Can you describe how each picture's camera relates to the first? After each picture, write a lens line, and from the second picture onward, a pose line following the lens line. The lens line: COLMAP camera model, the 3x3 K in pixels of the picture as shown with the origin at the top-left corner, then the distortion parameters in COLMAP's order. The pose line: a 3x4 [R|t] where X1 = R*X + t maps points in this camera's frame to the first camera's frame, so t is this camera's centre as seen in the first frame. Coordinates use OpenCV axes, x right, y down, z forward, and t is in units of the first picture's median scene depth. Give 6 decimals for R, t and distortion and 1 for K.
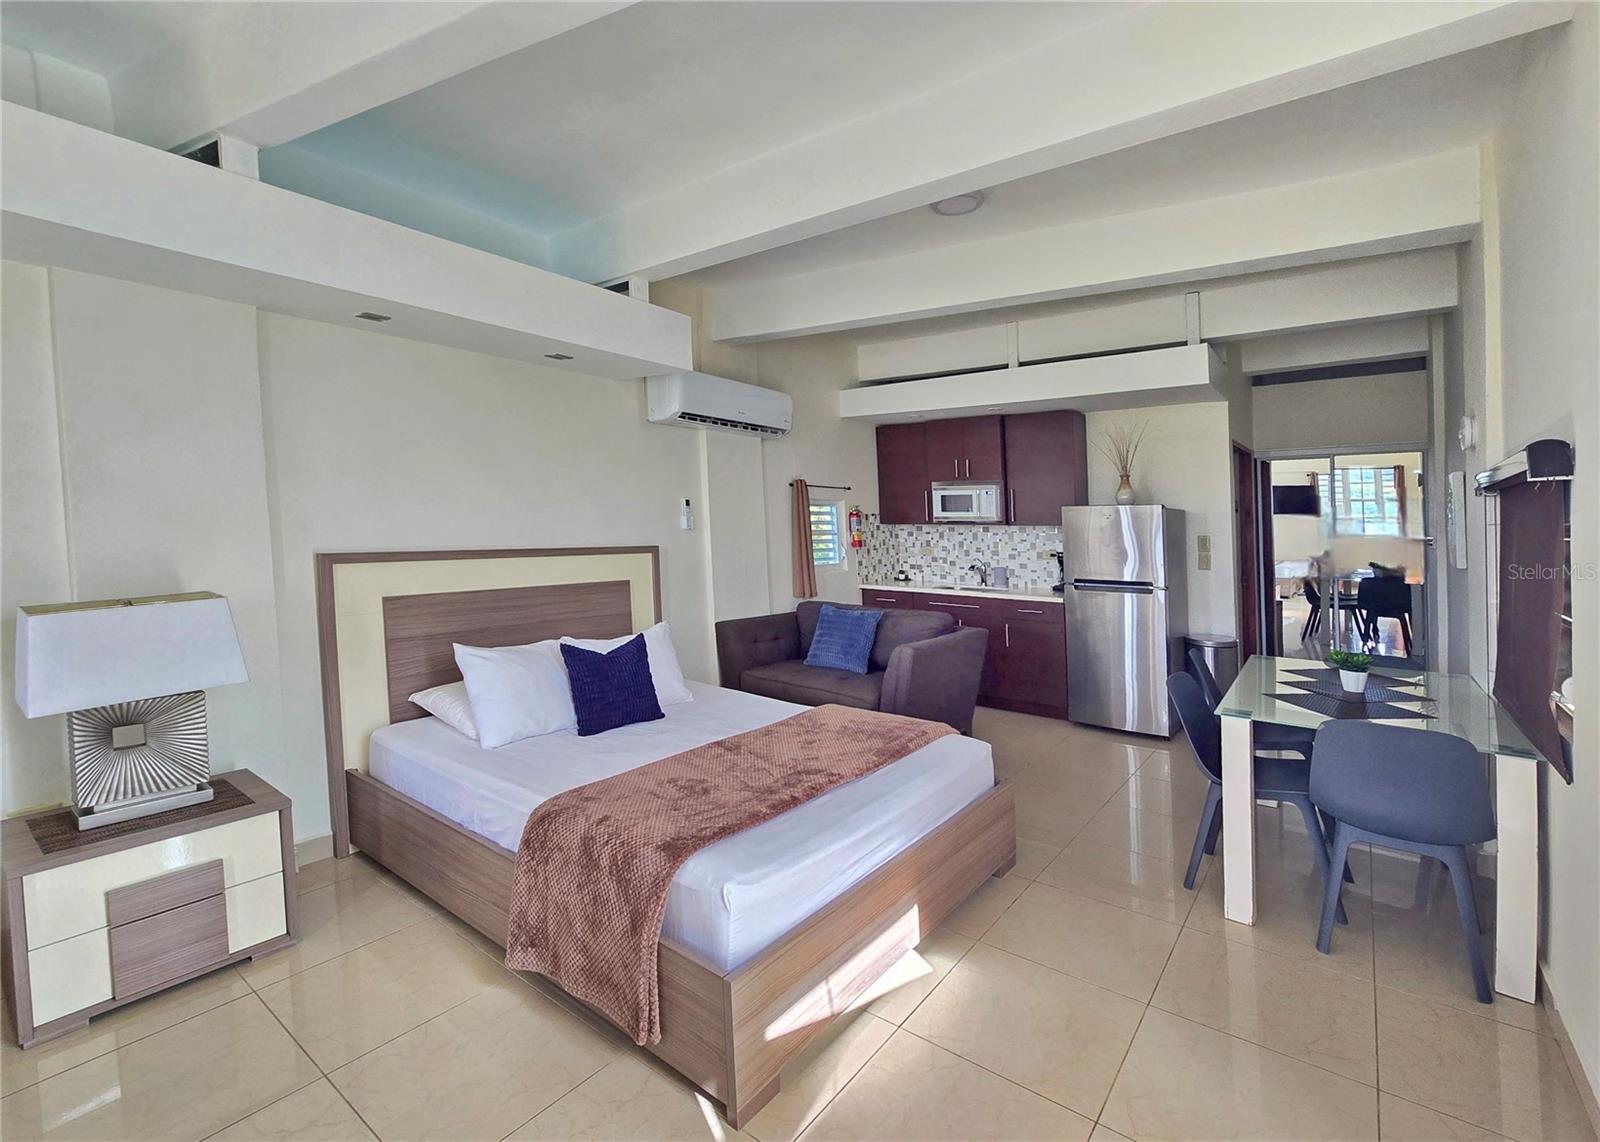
lens RADIAL K [[772.1, 0, 789.4], [0, 772.1, 578.6], [0, 0, 1]] dist [-0.015260, 0.000691]
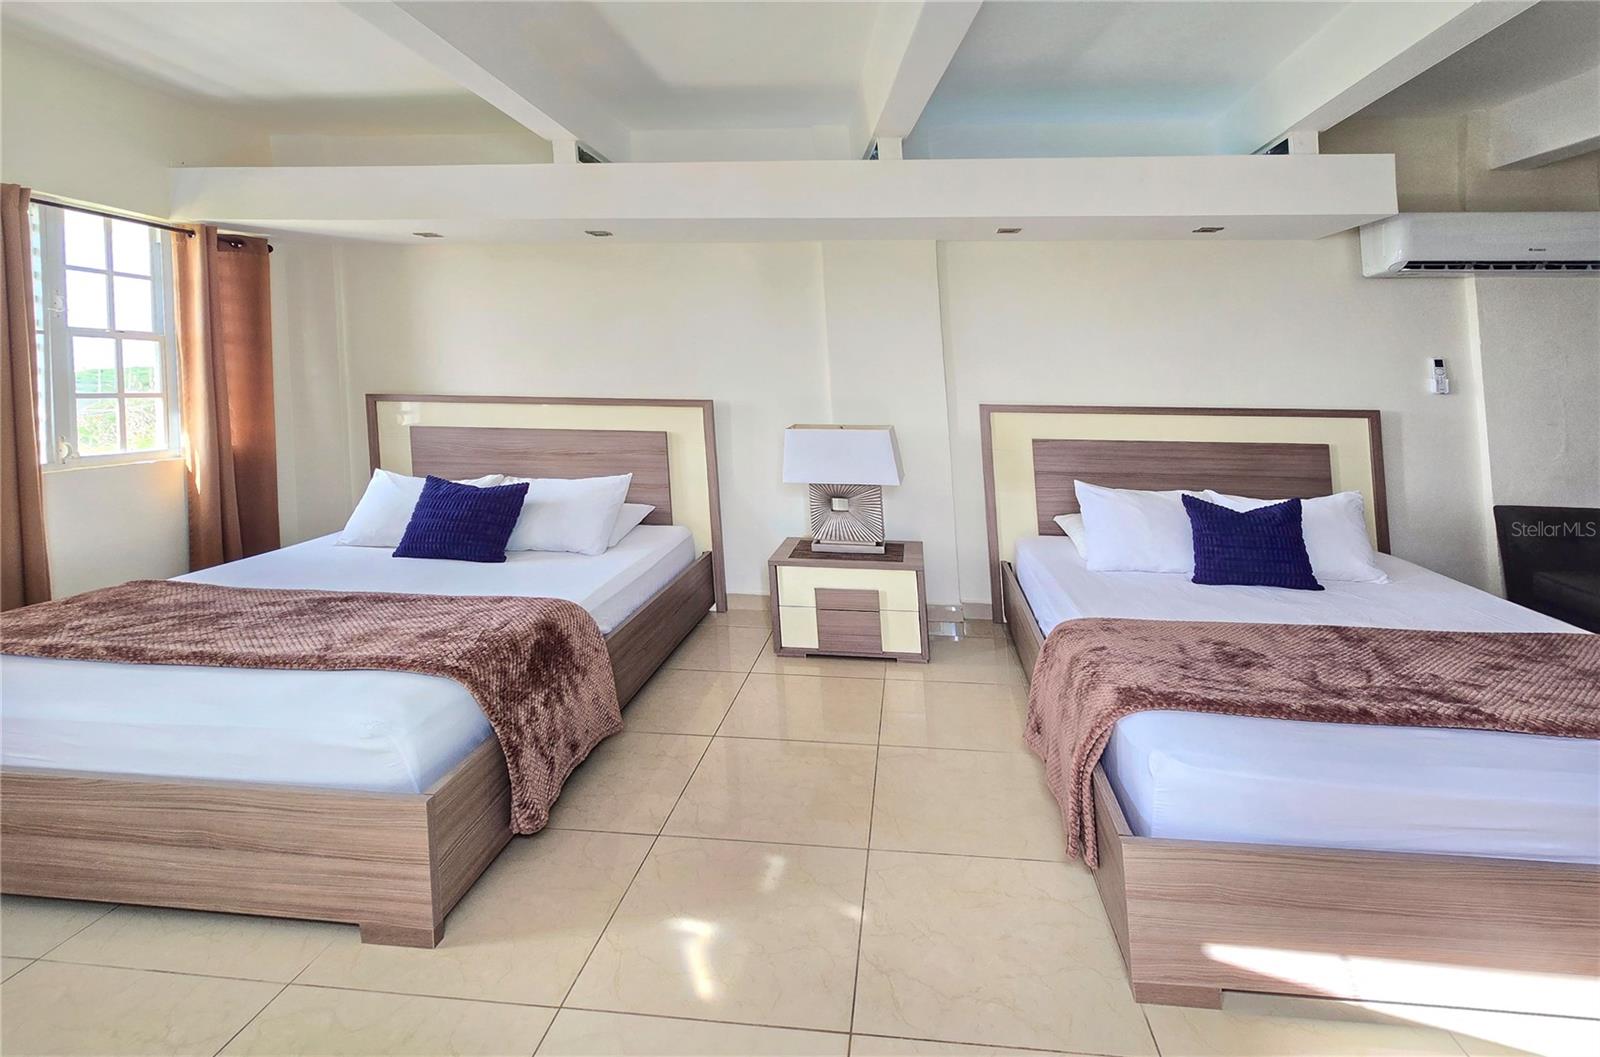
lens RADIAL K [[601.1, 0, 789.9], [0, 601.1, 430.2], [0, 0, 1]] dist [-0.012910, 0.000399]
pose [[0.556067, 0.063380, -0.828717, 0.116298], [-0.061931, 0.997476, 0.034731, -0.001738], [0.828827, 0.032011, 0.558589, 0.081362]]
